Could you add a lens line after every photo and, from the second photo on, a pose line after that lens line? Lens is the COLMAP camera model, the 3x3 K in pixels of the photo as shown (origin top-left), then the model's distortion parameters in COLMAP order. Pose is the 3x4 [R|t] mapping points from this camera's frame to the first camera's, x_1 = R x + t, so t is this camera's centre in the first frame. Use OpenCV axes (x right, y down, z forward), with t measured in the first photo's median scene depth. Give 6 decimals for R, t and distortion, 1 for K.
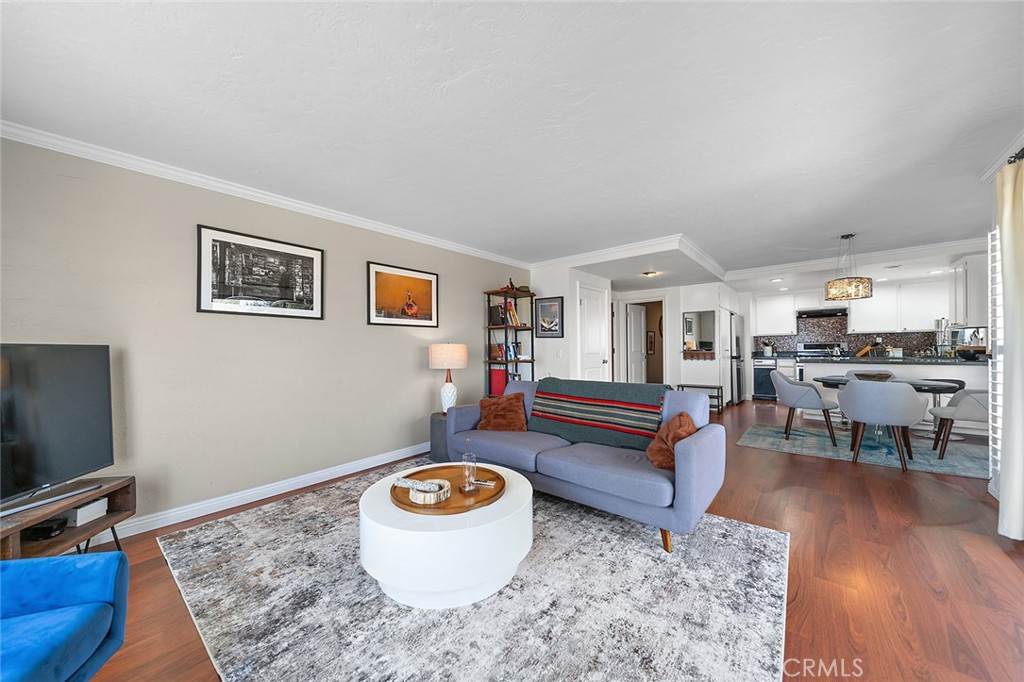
lens RADIAL K [[339.6, 0, 507.8], [0, 339.6, 348.4], [0, 0, 1]] dist [0.003121, -0.000080]
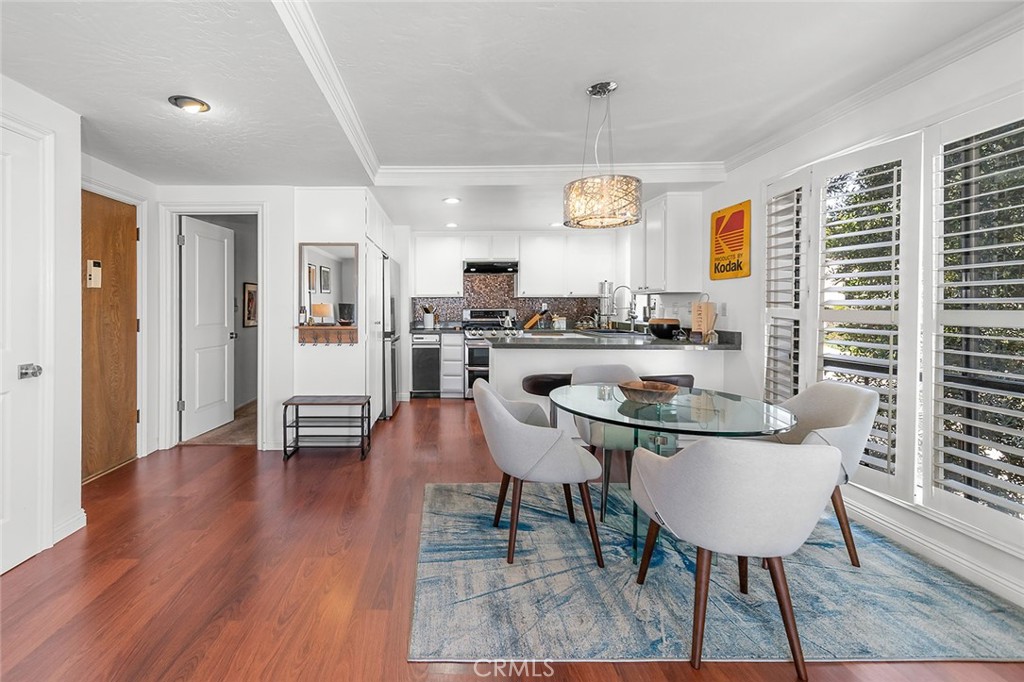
lens RADIAL K [[522.4, 0, 460.0], [0, 522.4, 308.2], [0, 0, 1]] dist [0.011454, -0.001597]
pose [[0.739899, 0.010525, 0.672636, 0.606143], [-0.006343, 0.999942, -0.008668, -0.035499], [-0.672688, 0.002147, 0.739923, 0.984056]]
